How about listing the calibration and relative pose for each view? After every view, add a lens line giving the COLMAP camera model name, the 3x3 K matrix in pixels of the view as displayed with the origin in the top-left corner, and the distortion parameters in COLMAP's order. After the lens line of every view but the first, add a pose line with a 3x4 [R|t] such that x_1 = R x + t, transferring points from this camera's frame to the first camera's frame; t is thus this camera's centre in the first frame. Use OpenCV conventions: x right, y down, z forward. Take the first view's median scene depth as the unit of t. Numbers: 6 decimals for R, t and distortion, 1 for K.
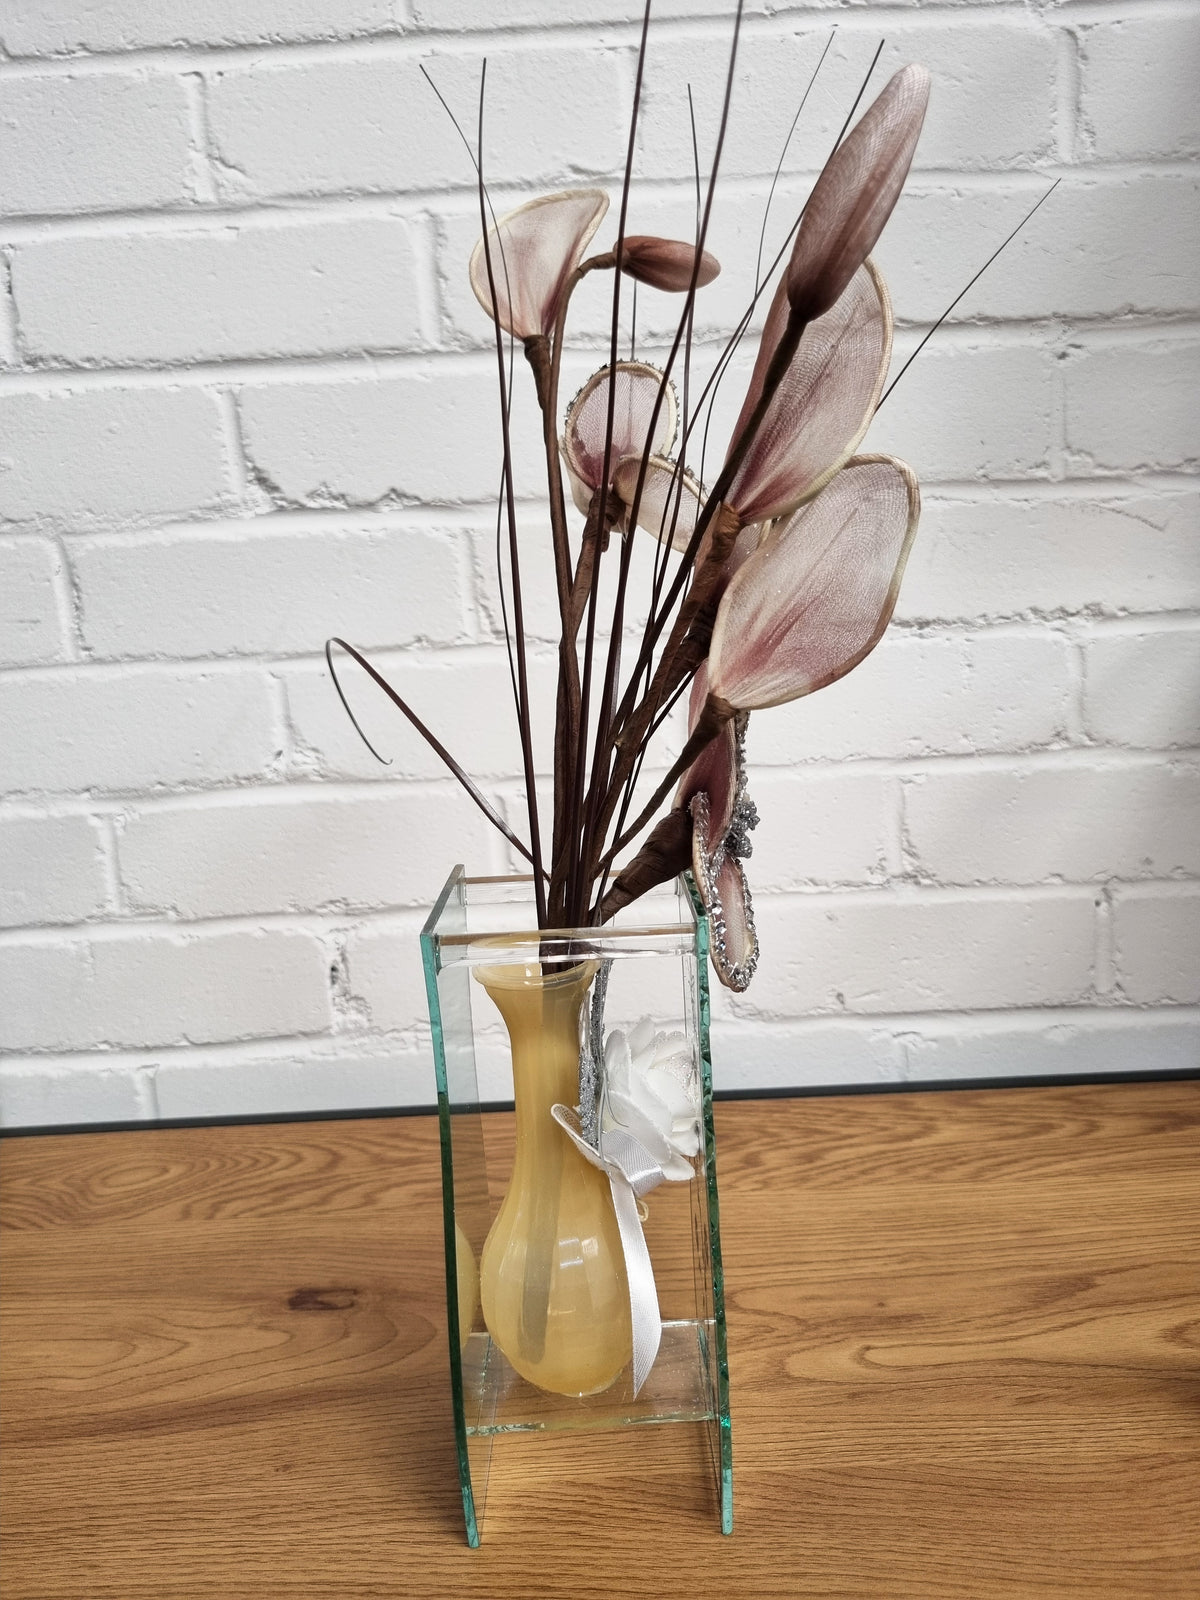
lens RADIAL K [[1212.7, 0, 603.5], [0, 1212.7, 794.8], [0, 0, 1]] dist [0.008107, -0.006680]
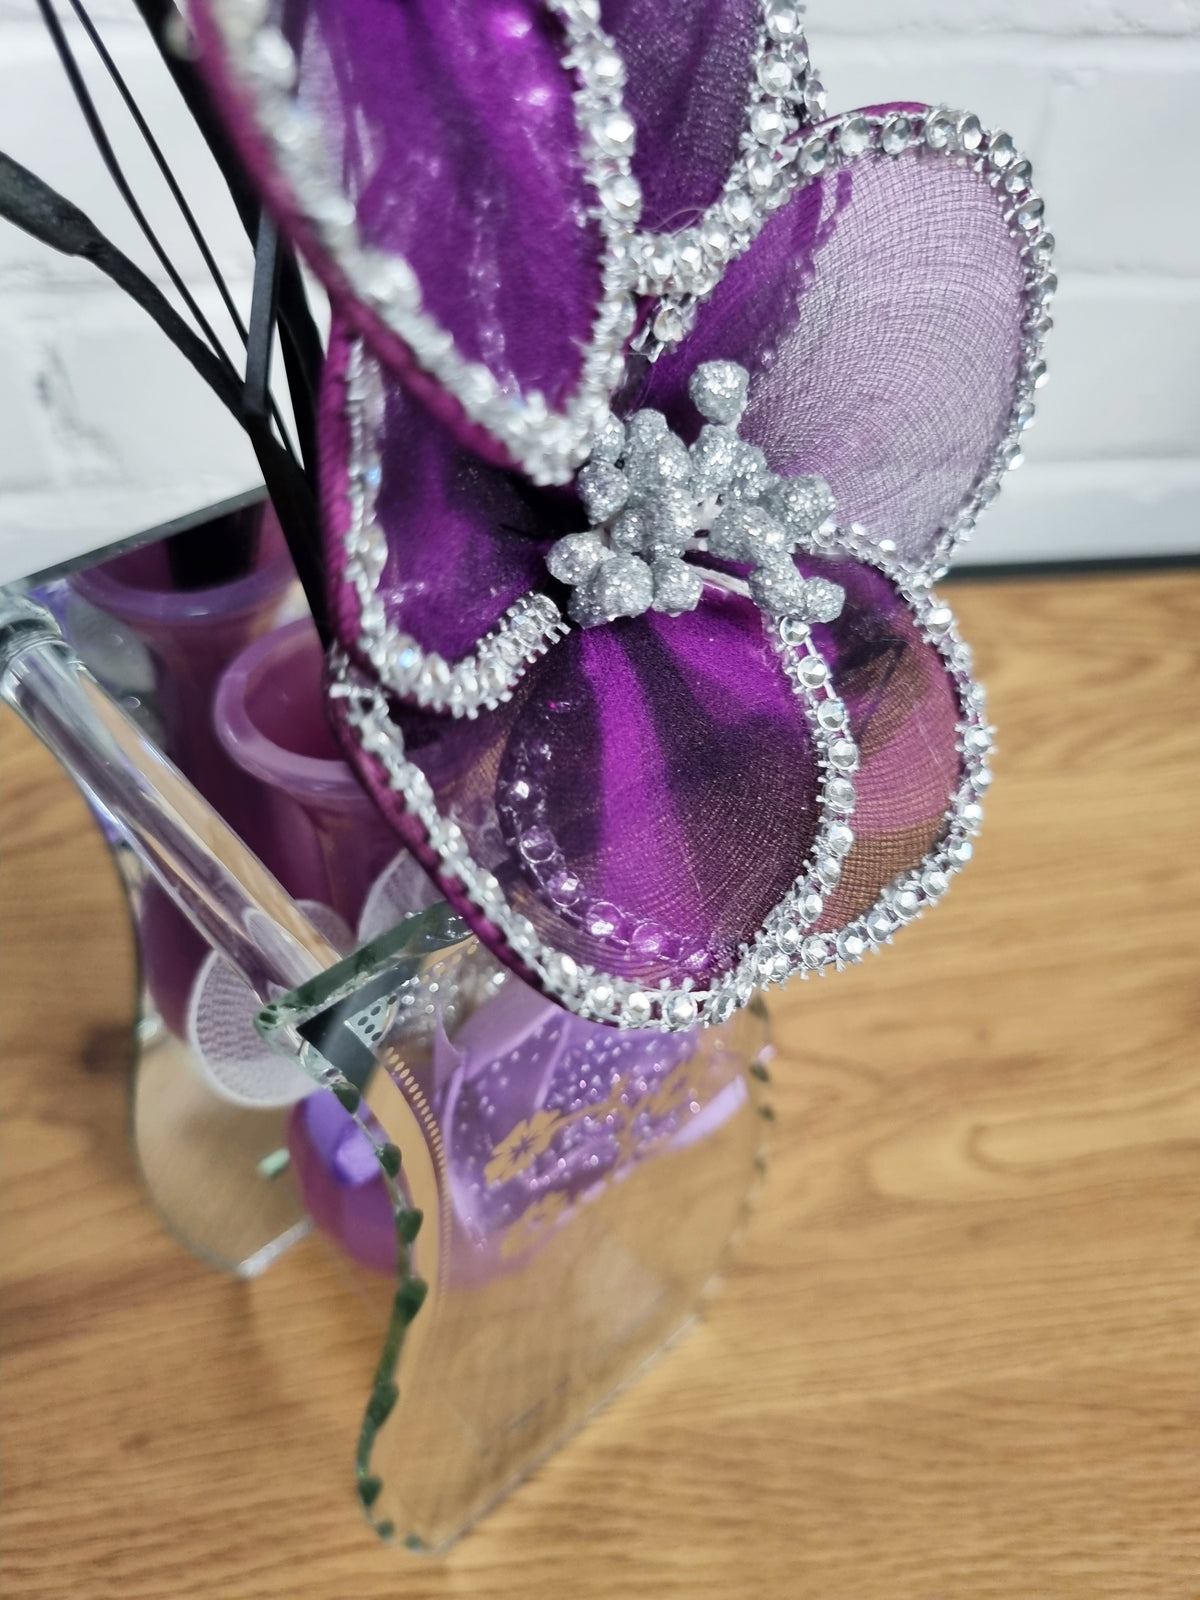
lens RADIAL K [[1255.1, 0, 598.2], [0, 1255.1, 806.1], [0, 0, 1]] dist [-0.039562, 0.004078]
pose [[0.985176, -0.040510, 0.166697, -0.078430], [-0.067469, 0.801914, 0.593617, -0.072390], [-0.157724, -0.596064, 0.787293, 0.428764]]
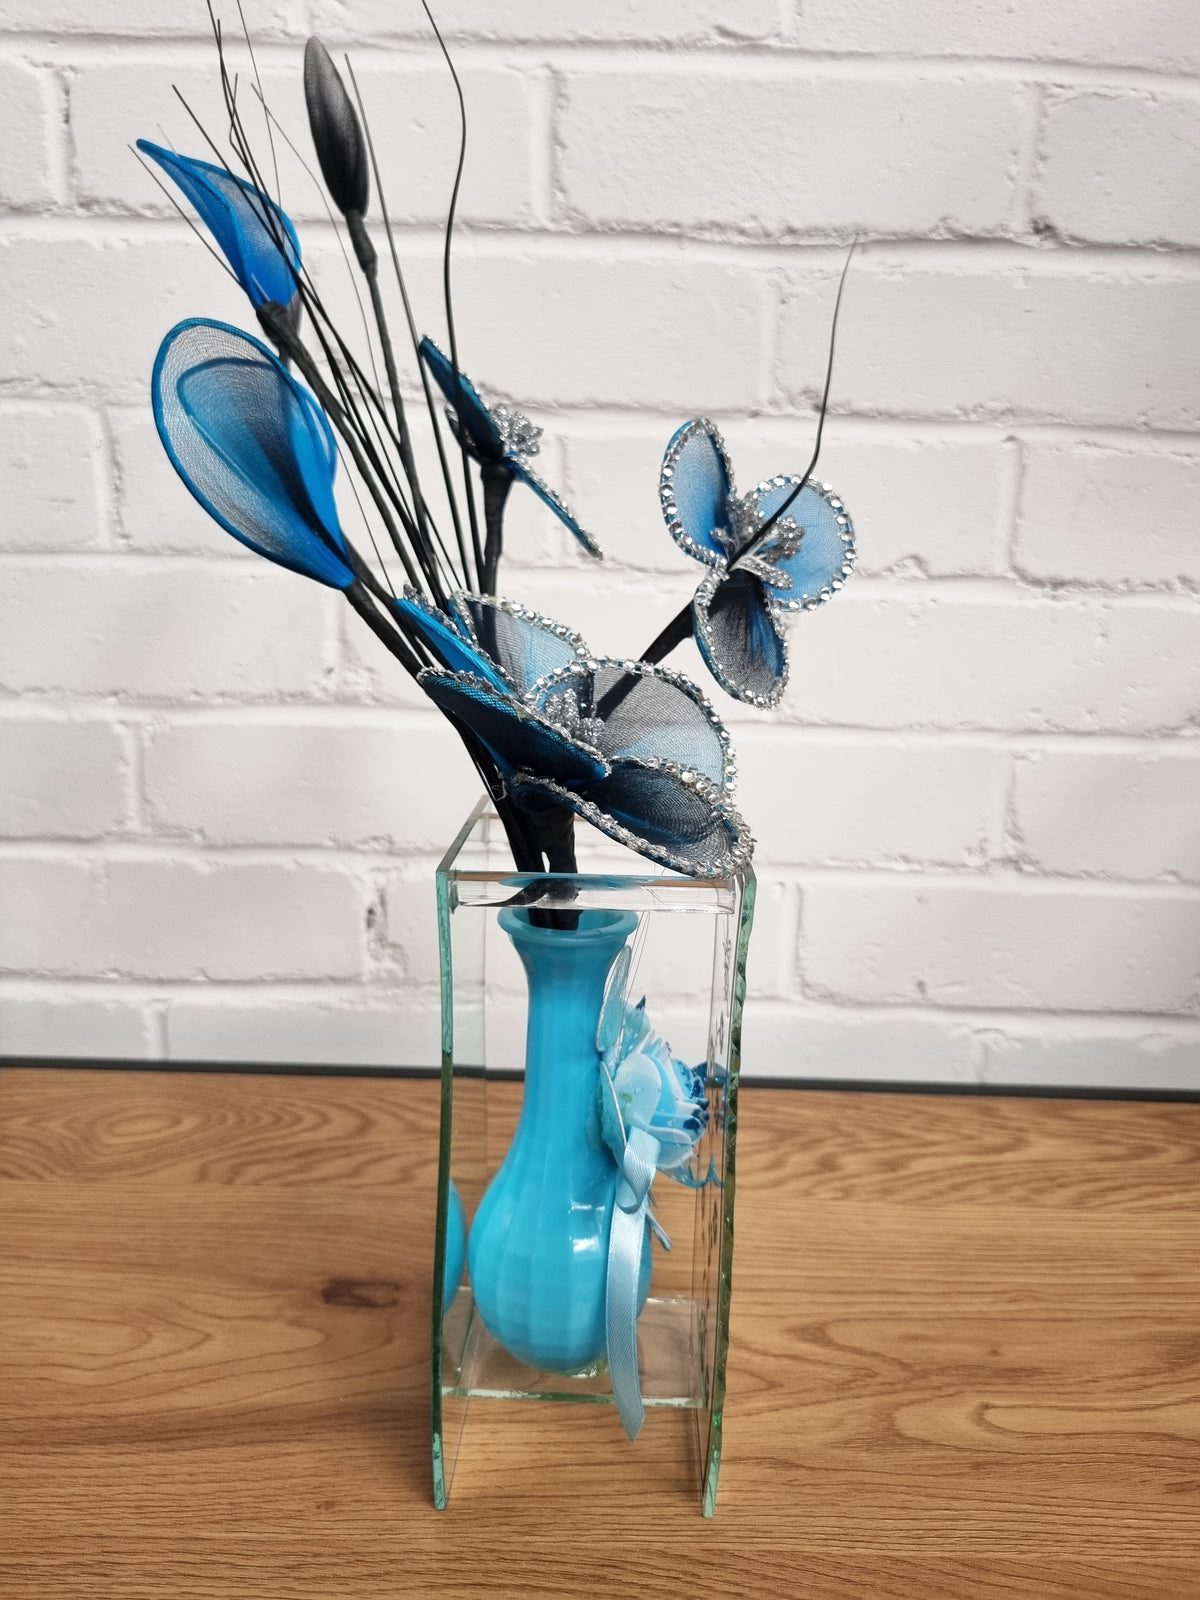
lens RADIAL K [[1222.1, 0, 598.2], [0, 1222.1, 780.1], [0, 0, 1]] dist [0.003361, -0.009774]
pose [[0.996758, 0.080023, 0.008396, -0.077974], [-0.080307, 0.995878, 0.042157, -0.007994], [-0.004987, -0.042695, 0.999076, 0.099919]]
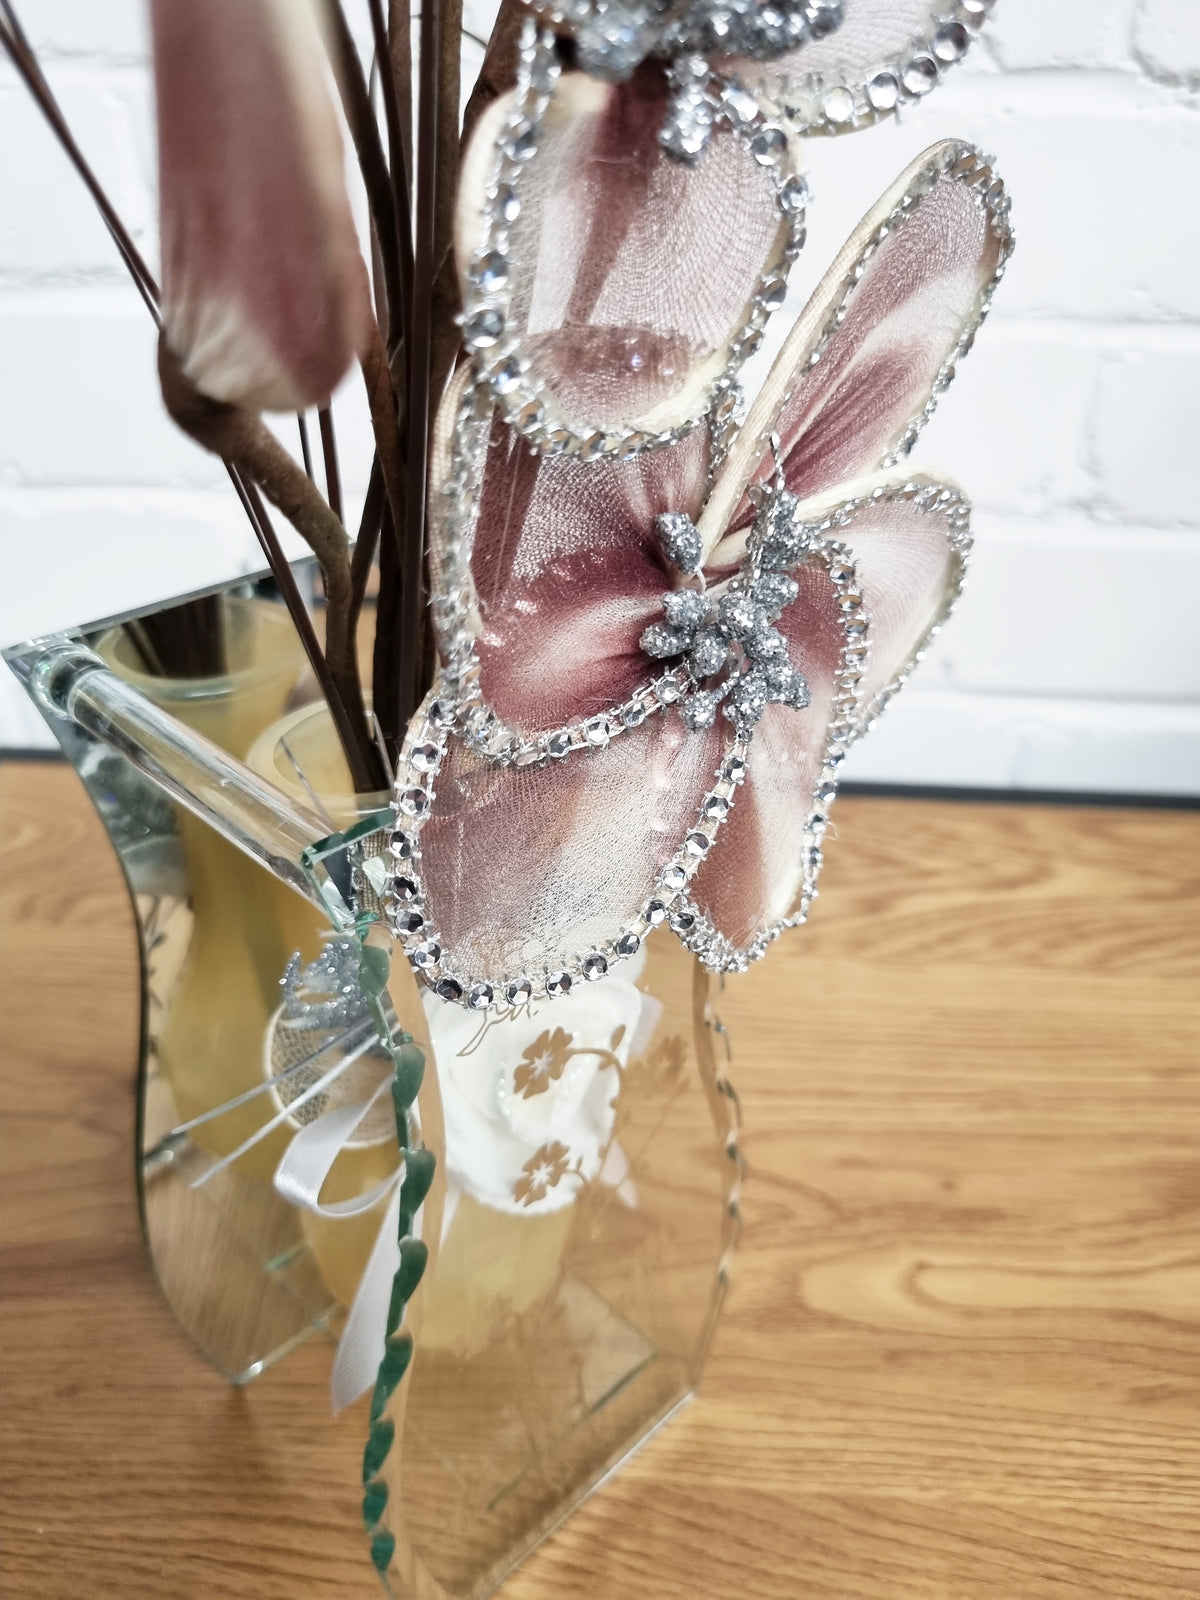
lens RADIAL K [[1255.1, 0, 617.4], [0, 1255.1, 806.4], [0, 0, 1]] dist [-0.020800, -0.001133]
pose [[0.996185, 0.085543, -0.017285, 0.024293], [-0.071482, 0.913414, 0.400706, -0.044162], [0.050066, -0.397942, 0.916044, 0.321823]]
